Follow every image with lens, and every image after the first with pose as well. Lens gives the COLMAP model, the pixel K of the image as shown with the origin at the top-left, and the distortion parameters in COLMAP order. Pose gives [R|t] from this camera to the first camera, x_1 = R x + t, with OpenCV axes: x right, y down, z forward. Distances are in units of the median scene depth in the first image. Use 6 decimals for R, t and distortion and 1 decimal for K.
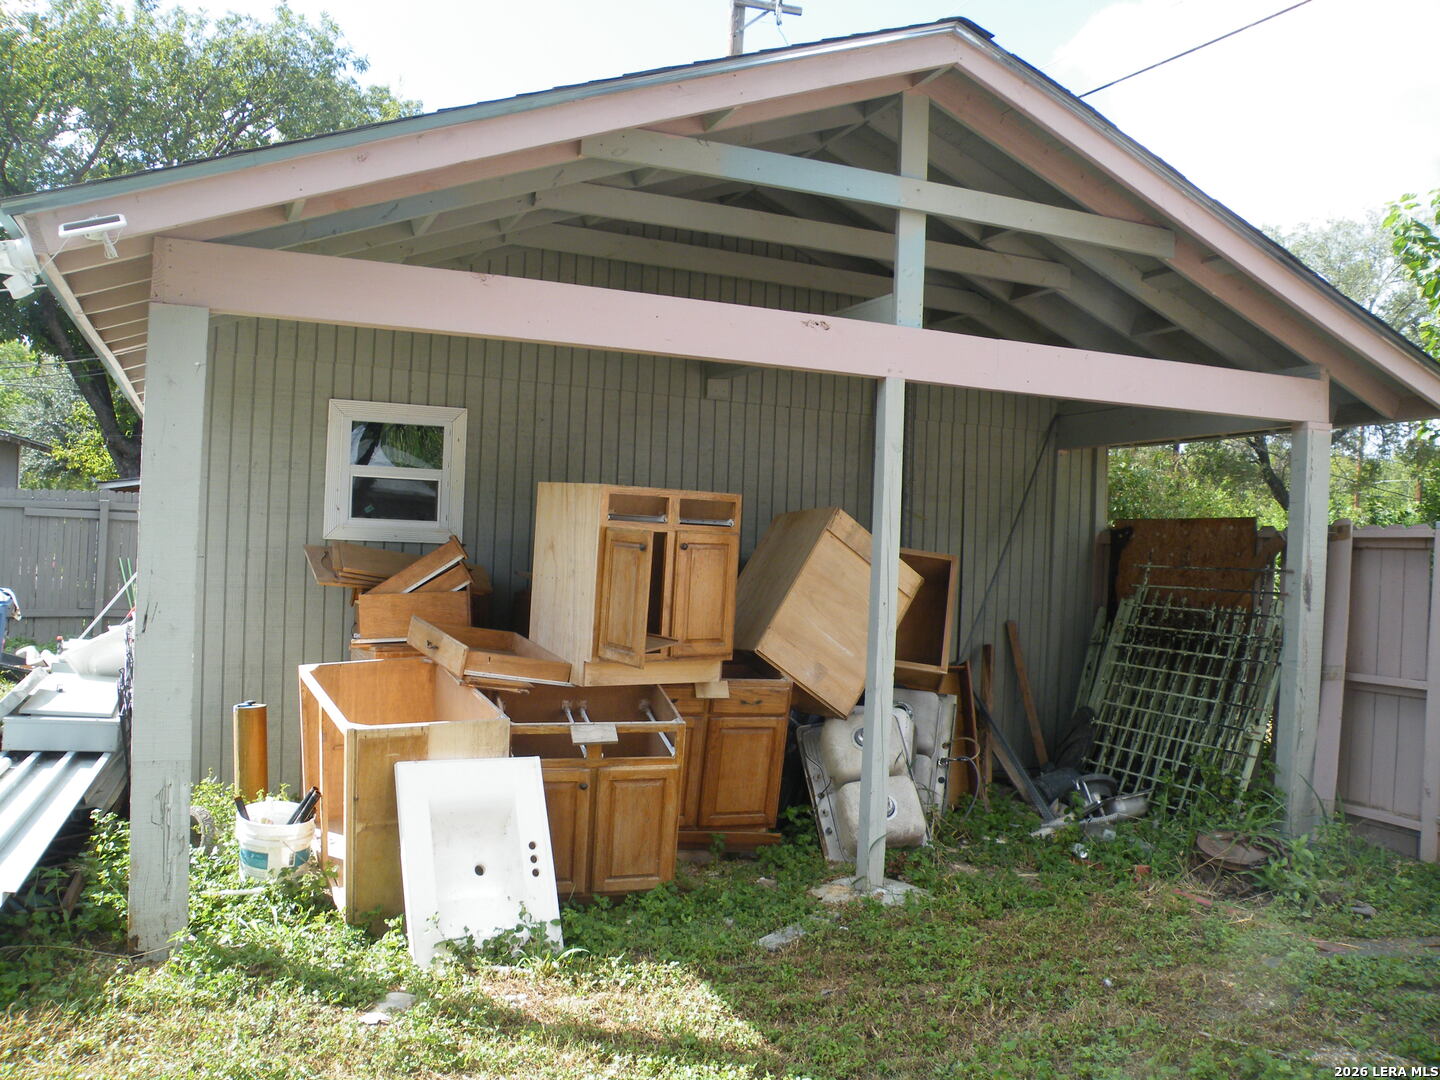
lens RADIAL K [[1153.8, 0, 716.5], [0, 1153.8, 536.8], [0, 0, 1]] dist [-0.141498, 0.131709]
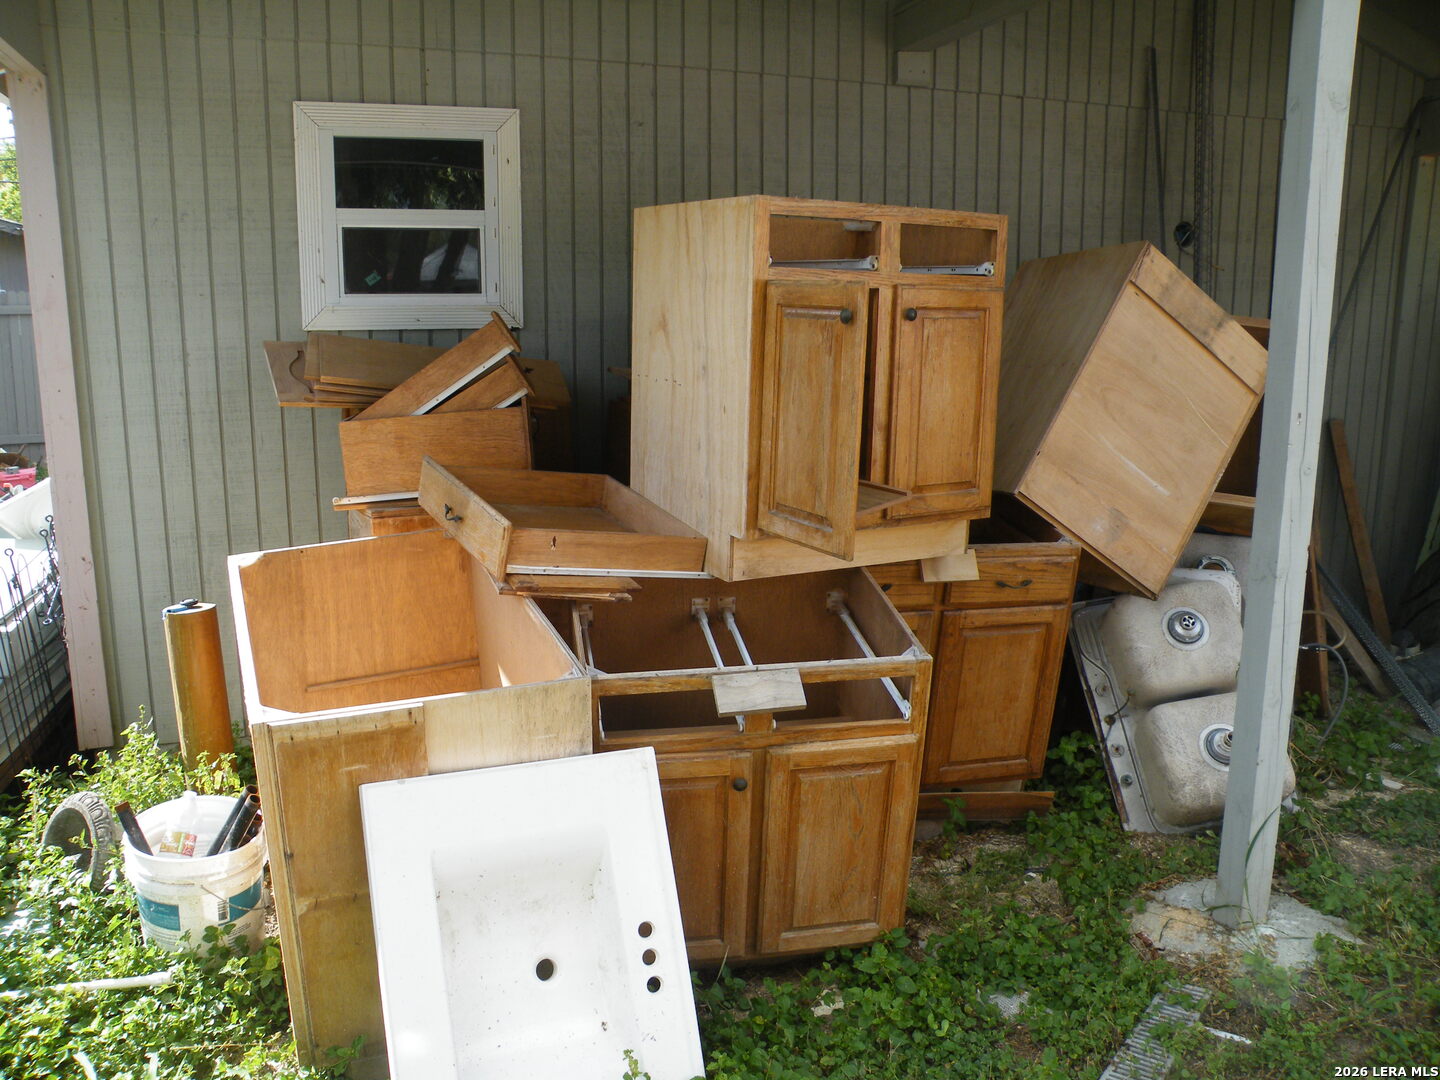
lens RADIAL K [[1153.8, 0, 693.5], [0, 1153.8, 538.1], [0, 0, 1]] dist [-0.141498, 0.131709]
pose [[0.992119, -0.015883, -0.124288, -0.060417], [0.038920, 0.981932, 0.185191, 0.007915], [0.119101, -0.188569, 0.974811, 0.436112]]
